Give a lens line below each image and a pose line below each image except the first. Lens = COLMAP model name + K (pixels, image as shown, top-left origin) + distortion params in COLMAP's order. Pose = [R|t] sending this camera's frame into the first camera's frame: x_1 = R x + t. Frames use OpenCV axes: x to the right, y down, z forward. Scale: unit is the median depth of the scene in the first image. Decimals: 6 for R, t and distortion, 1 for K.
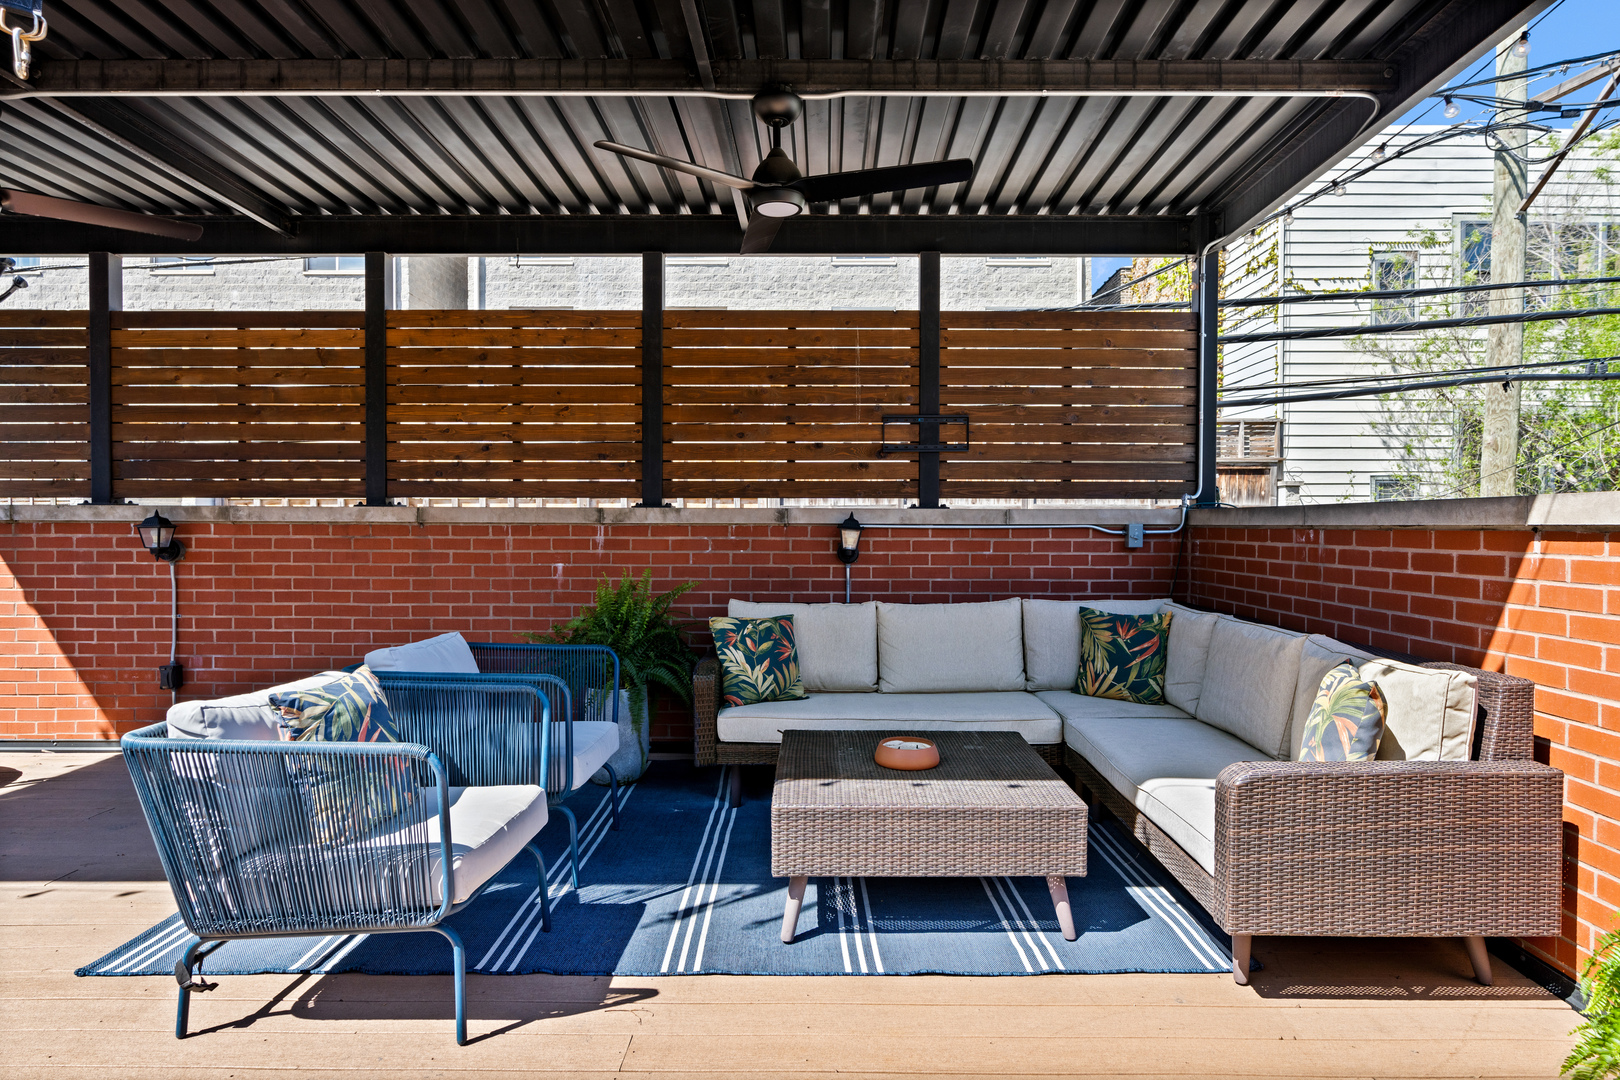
lens RADIAL K [[907.2, 0, 812.2], [0, 907.2, 543.7], [0, 0, 1]] dist [-0.007574, 0.006945]
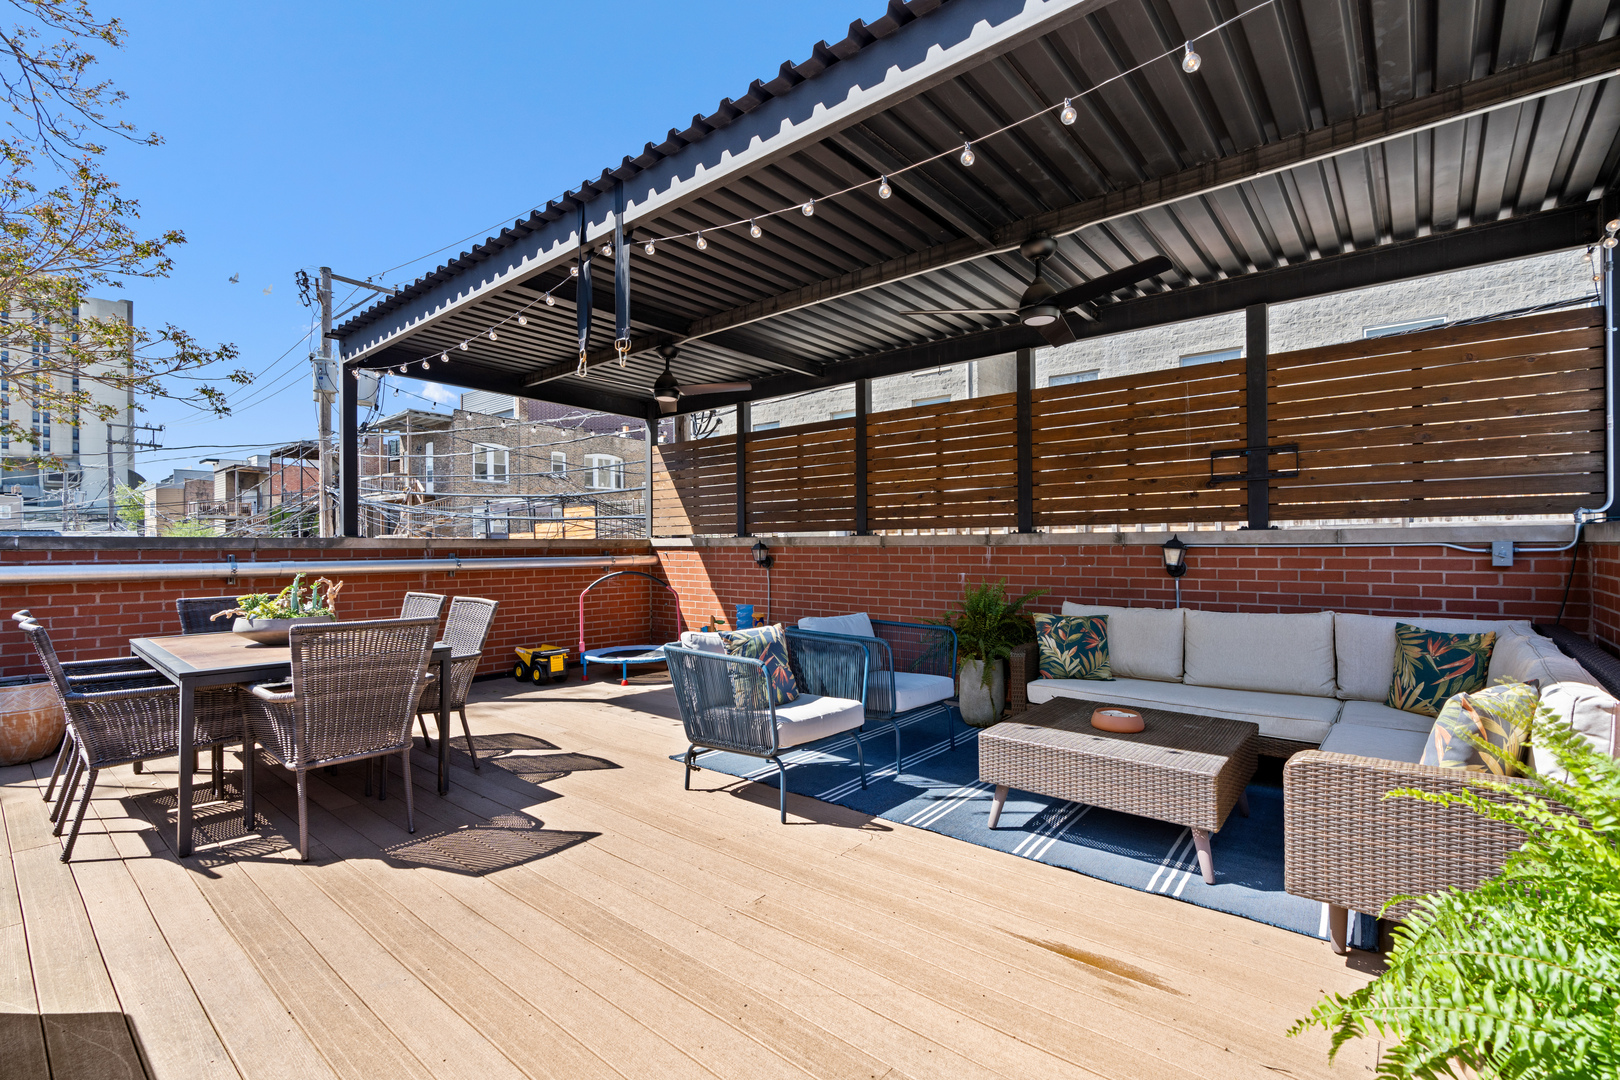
lens RADIAL K [[741.0, 0, 806.9], [0, 741.0, 548.3], [0, 0, 1]] dist [-0.007629, 0.003379]
pose [[0.760637, -0.005100, -0.649157, 0.311137], [-0.006363, 0.999863, -0.015311, 0.001976], [0.649146, 0.015777, 0.760500, -0.070597]]
